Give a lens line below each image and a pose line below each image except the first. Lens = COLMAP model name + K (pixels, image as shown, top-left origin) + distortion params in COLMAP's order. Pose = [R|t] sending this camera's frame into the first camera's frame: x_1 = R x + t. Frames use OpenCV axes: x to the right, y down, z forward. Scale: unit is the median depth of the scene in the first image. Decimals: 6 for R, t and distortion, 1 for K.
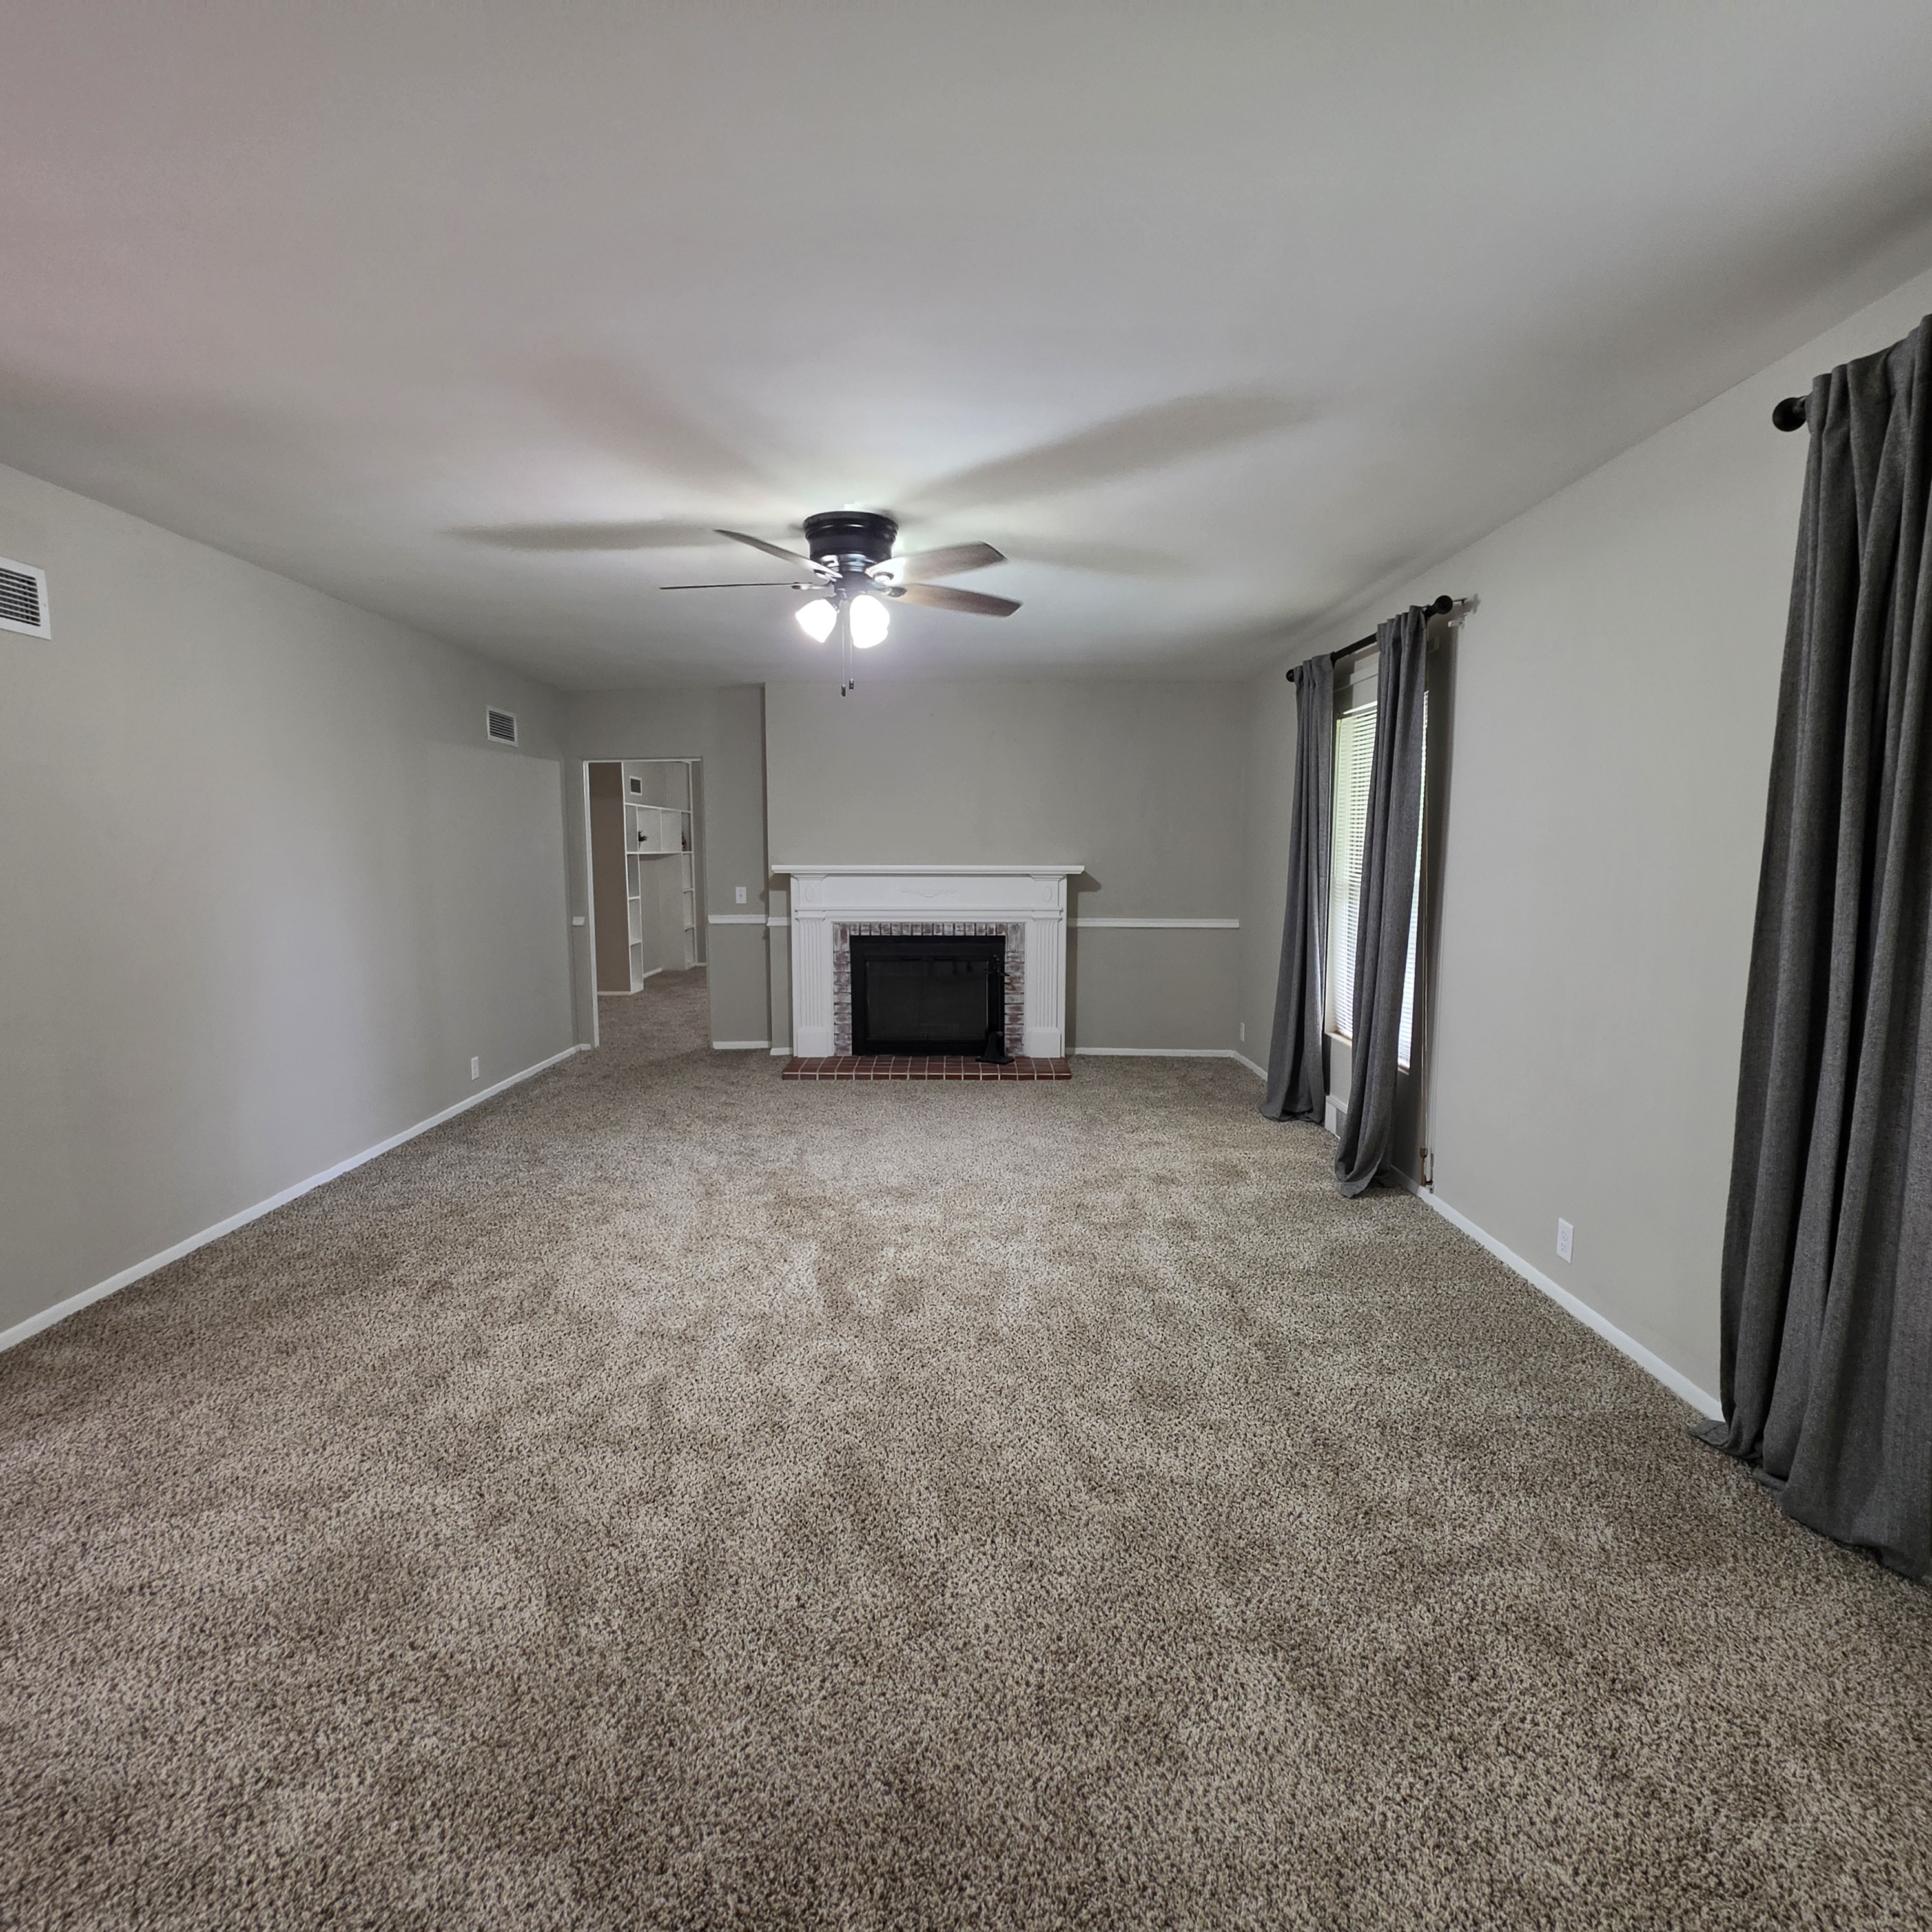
lens RADIAL K [[1026.6, 0, 960.5], [0, 1026.6, 969.2], [0, 0, 1]] dist [-0.006110, 0.000385]
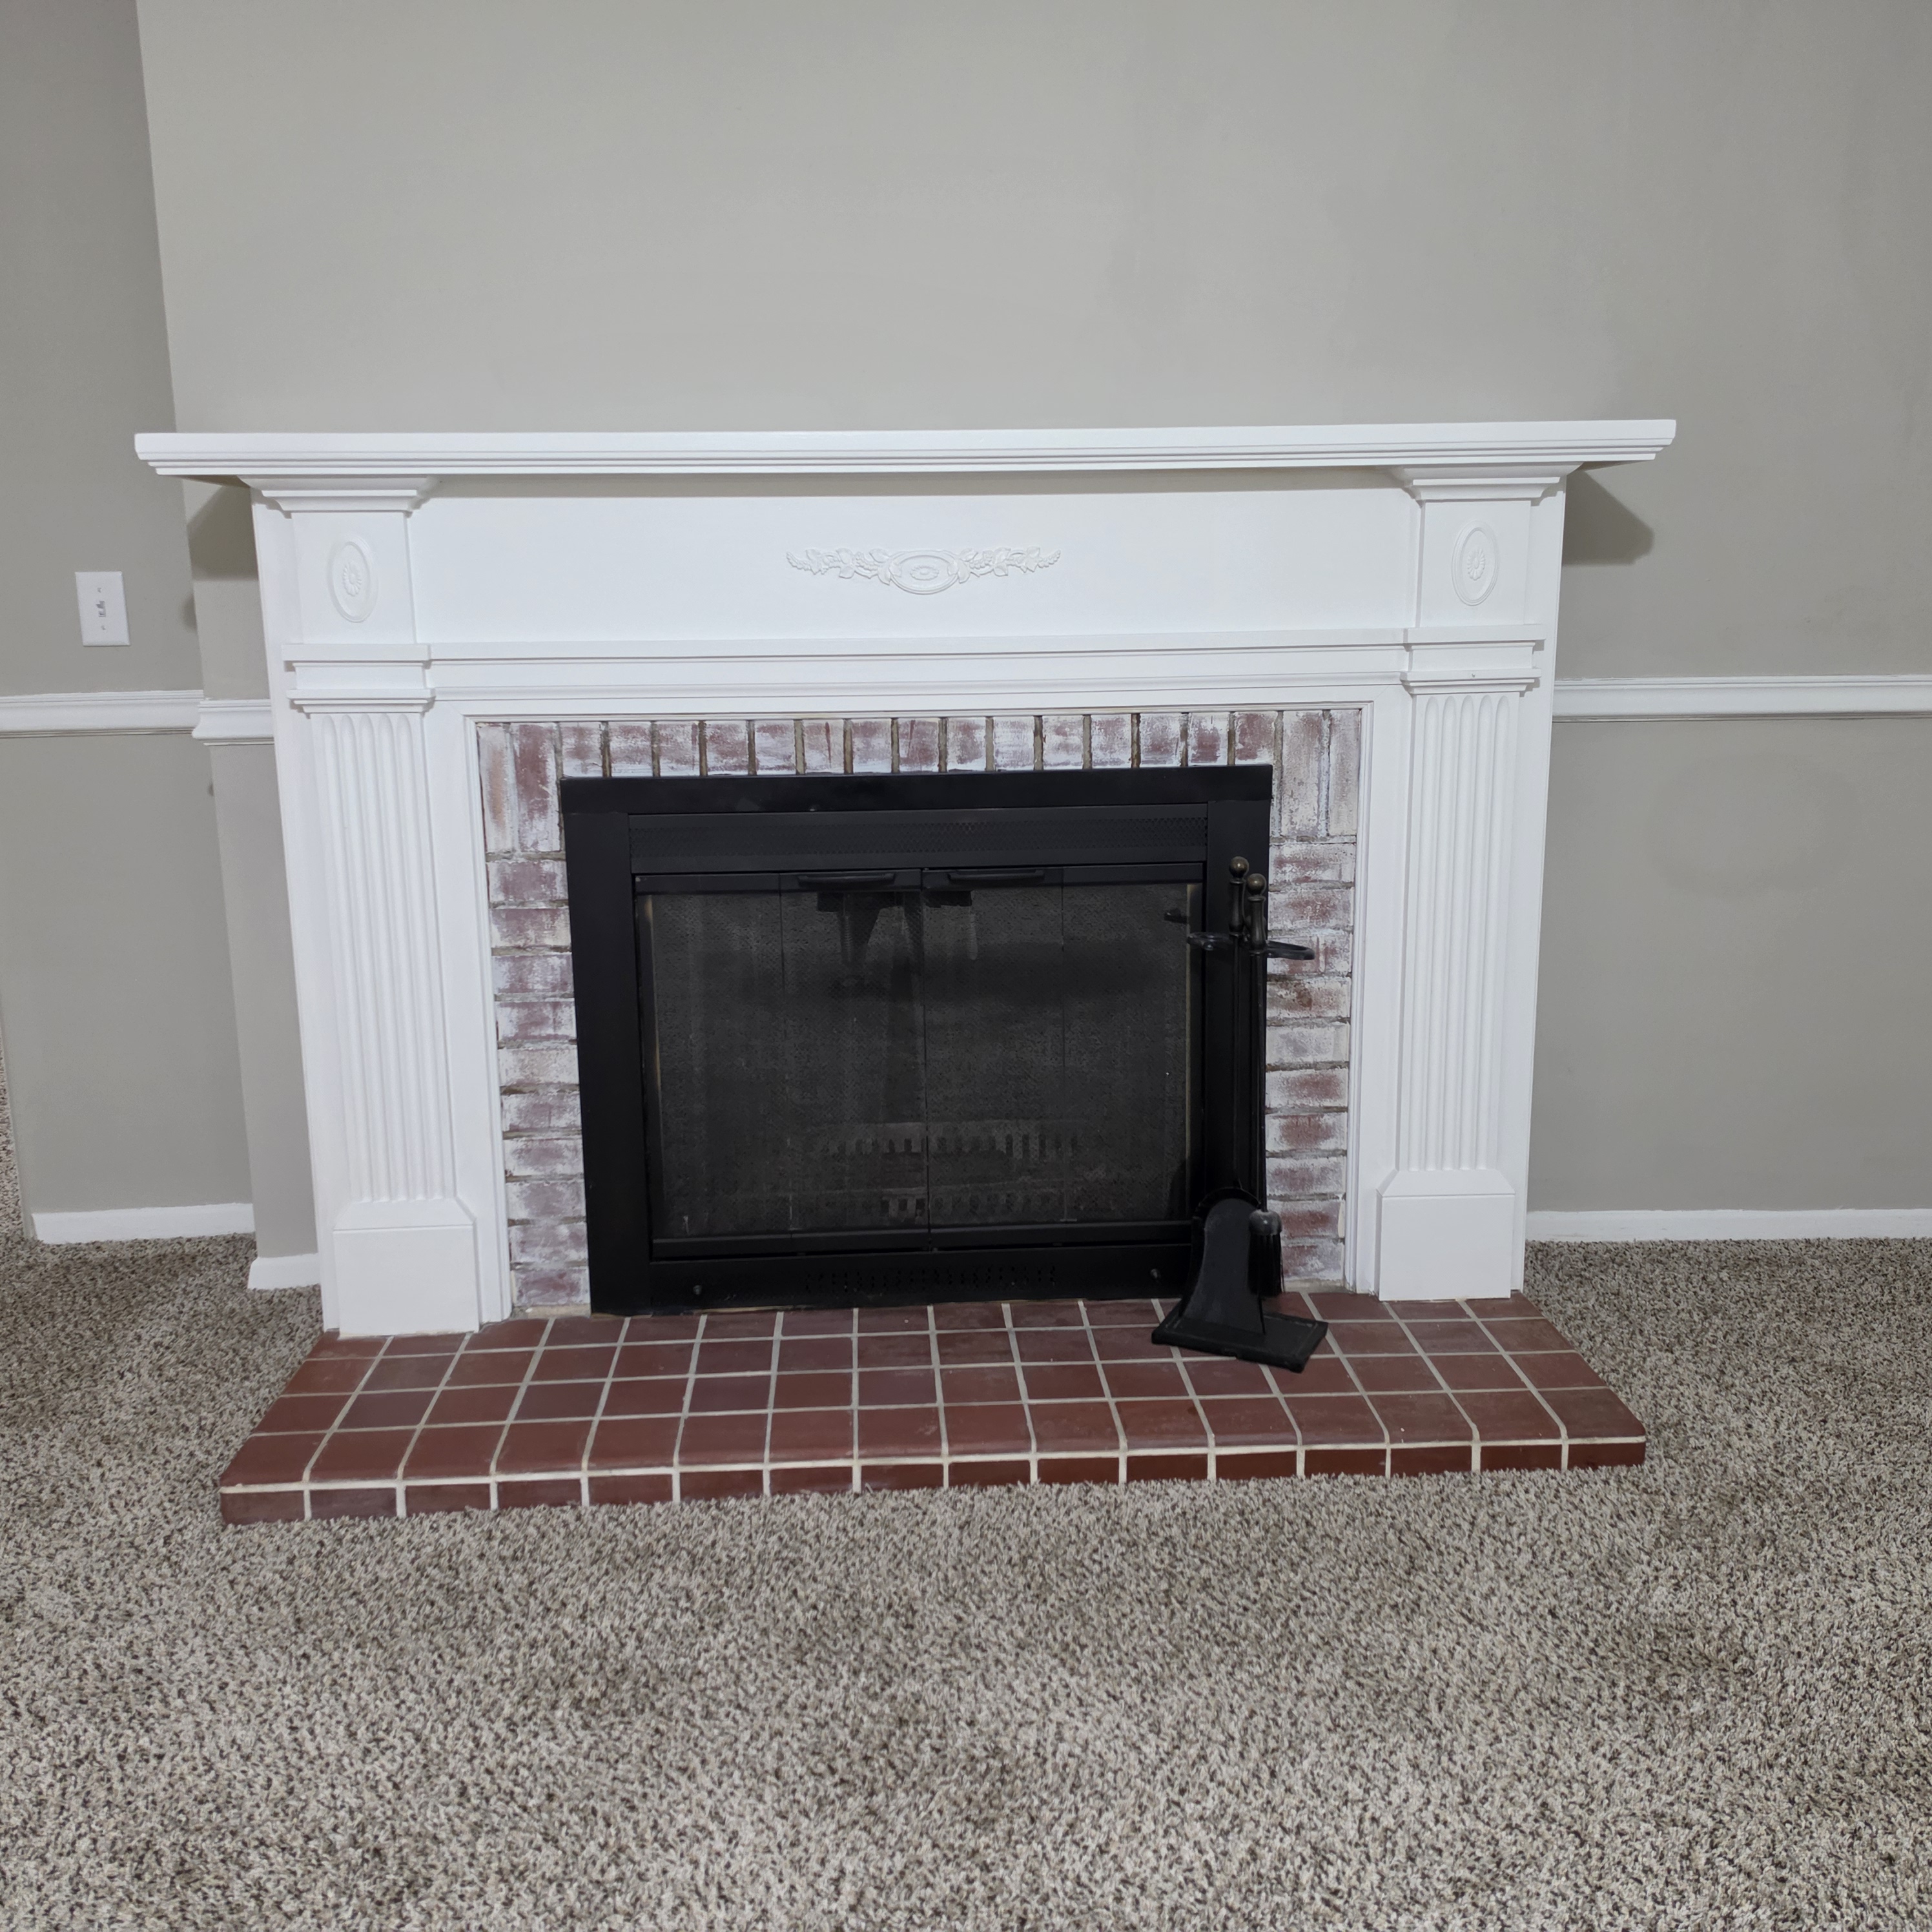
lens RADIAL K [[1924.6, 0, 968.0], [0, 1924.6, 958.4], [0, 0, 1]] dist [0.051856, 0.000000]
pose [[0.998756, -0.024146, 0.043635, -0.040592], [0.020355, 0.996146, 0.085322, -0.028155], [-0.045527, -0.084327, 0.995398, 0.587793]]
